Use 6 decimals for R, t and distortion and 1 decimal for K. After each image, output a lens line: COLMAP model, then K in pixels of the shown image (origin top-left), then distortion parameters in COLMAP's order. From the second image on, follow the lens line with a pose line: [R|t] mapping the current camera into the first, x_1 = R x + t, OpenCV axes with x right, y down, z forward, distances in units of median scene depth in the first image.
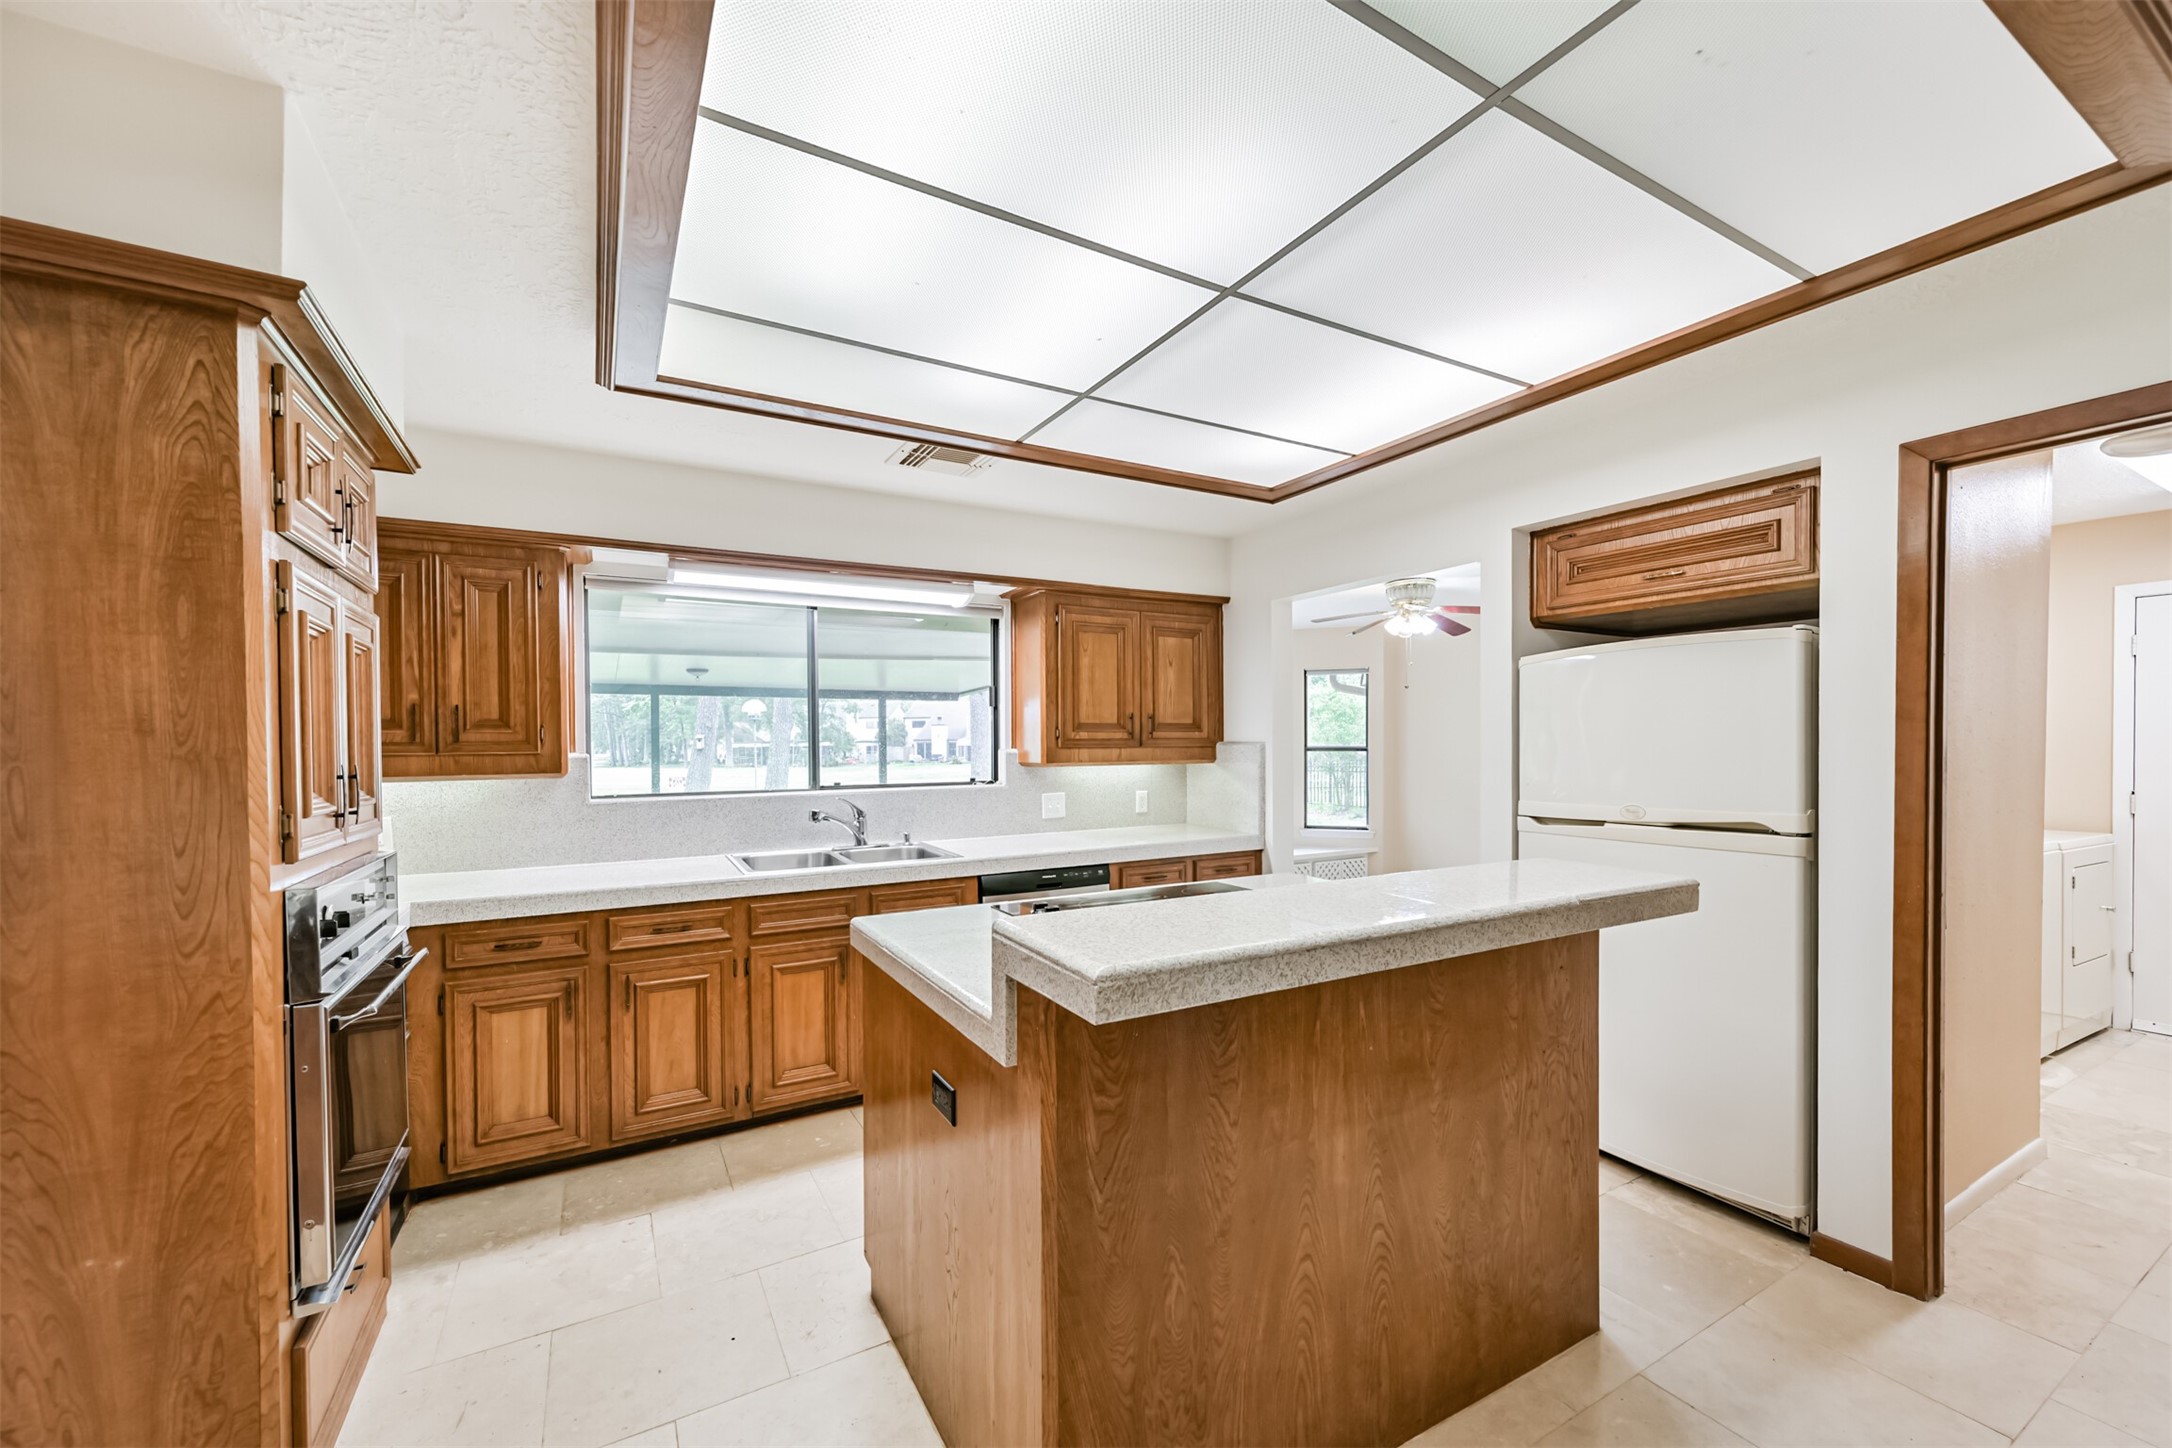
lens RADIAL K [[845.0, 0, 1081.7], [0, 845.0, 744.9], [0, 0, 1]] dist [-0.002441, 0.001098]
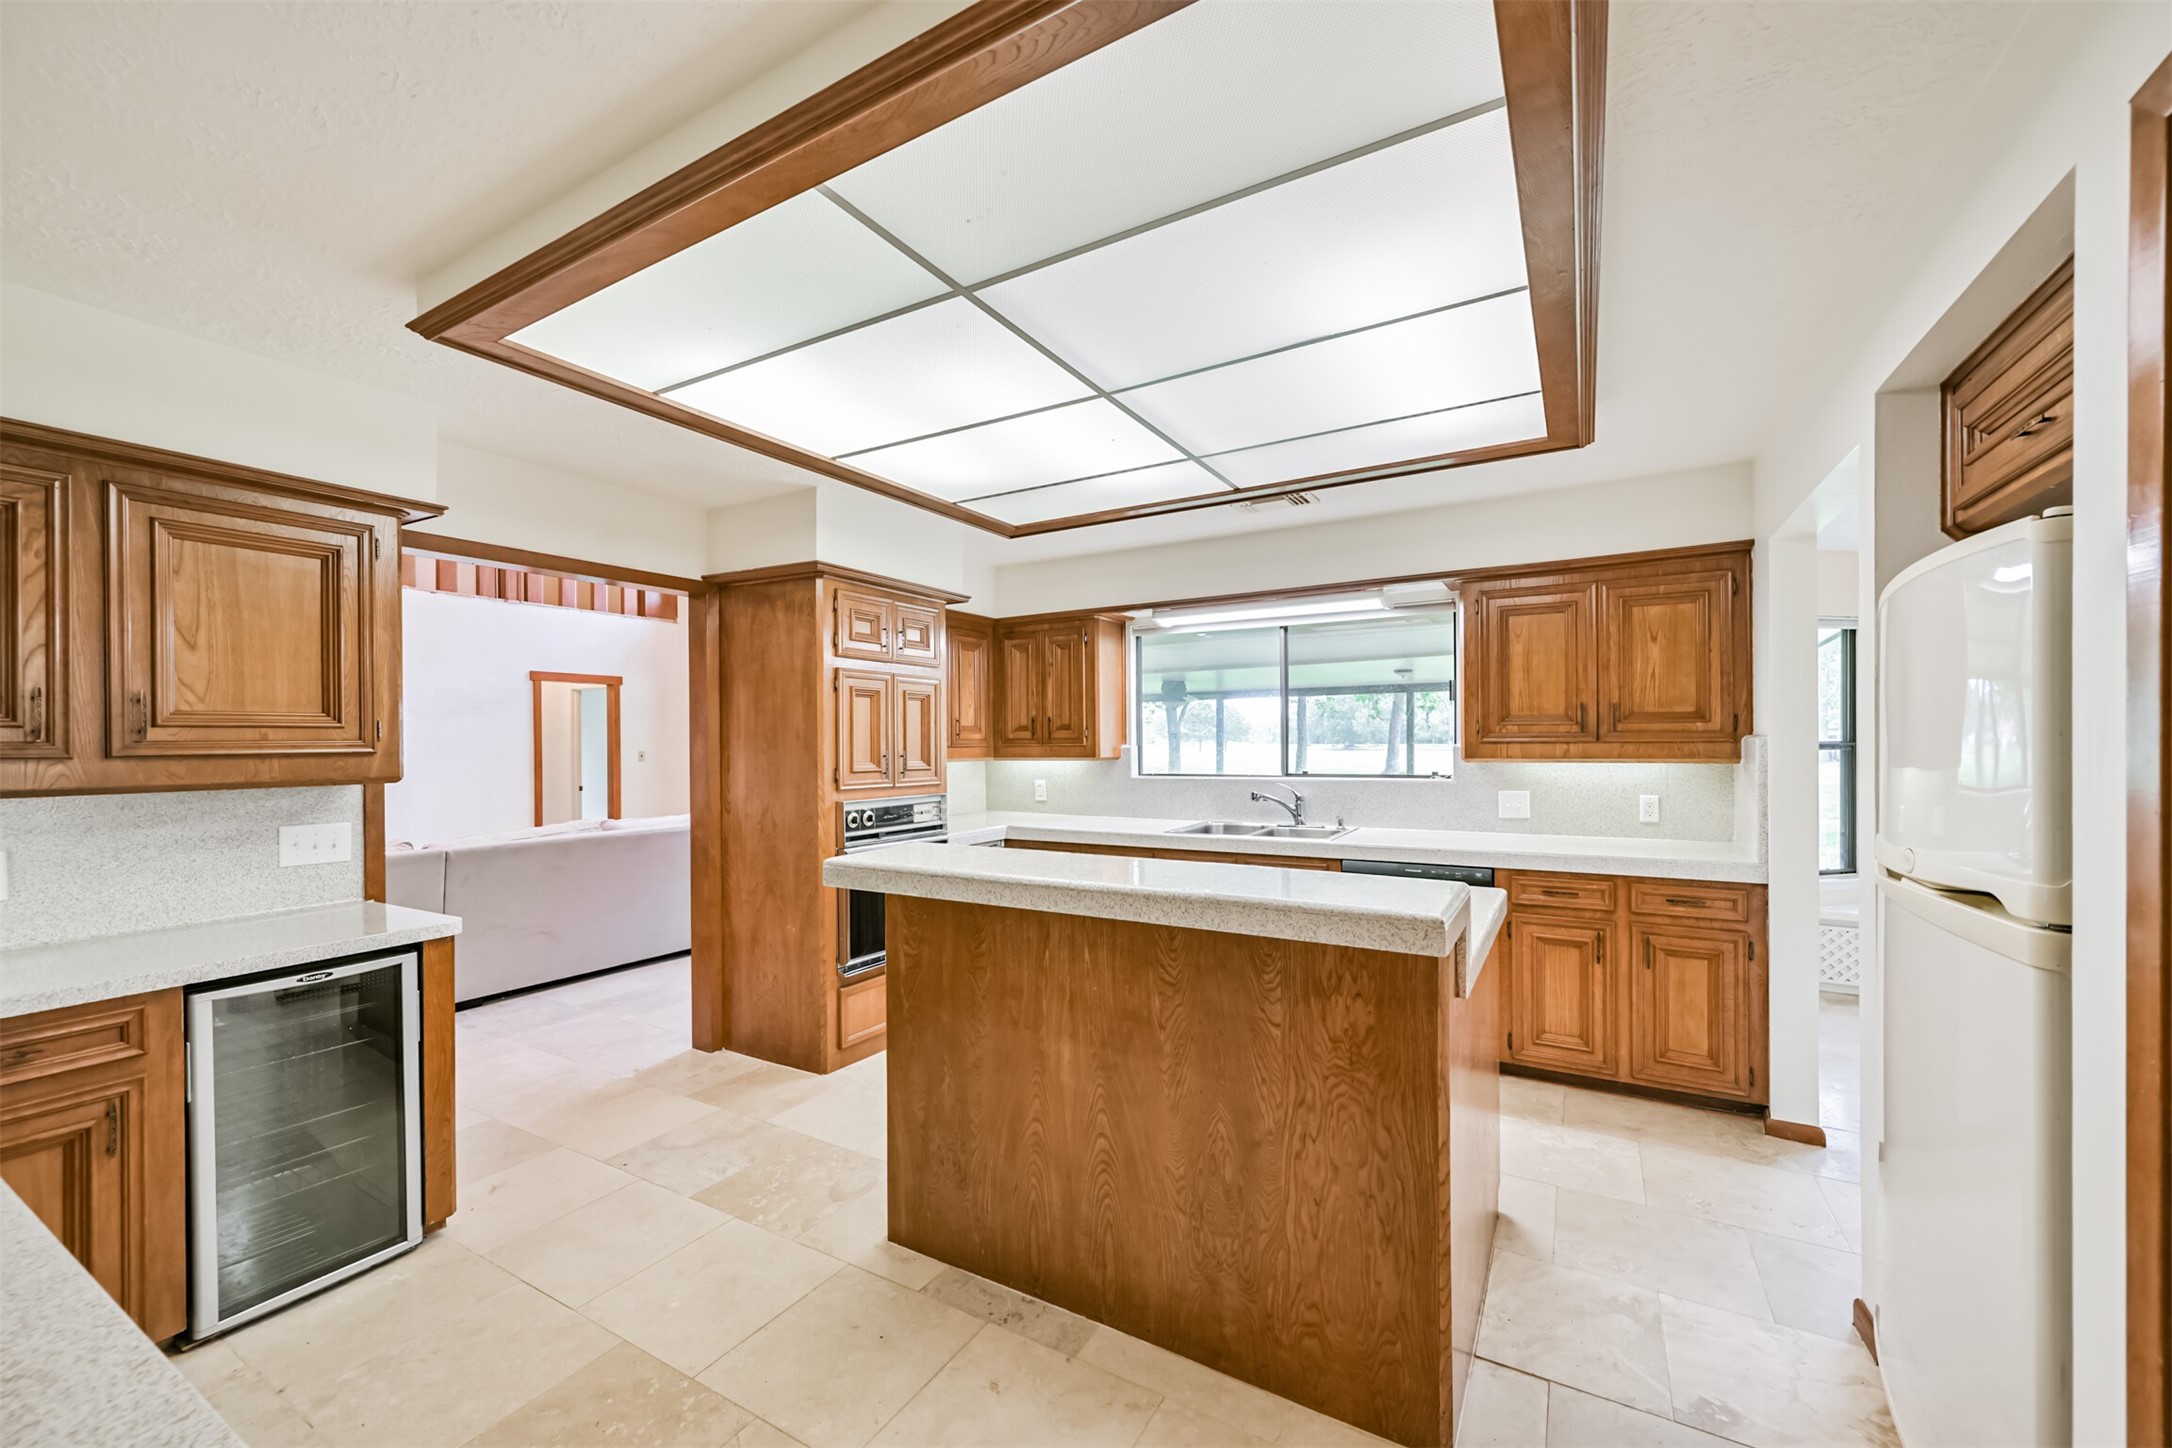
lens RADIAL K [[845.0, 0, 1115.8], [0, 845.0, 738.0], [0, 0, 1]] dist [-0.002441, 0.001098]
pose [[0.517720, -0.000367, -0.855550, 0.611513], [0.003488, 0.999993, 0.001681, -0.004956], [0.855543, -0.003854, 0.517718, 0.164763]]
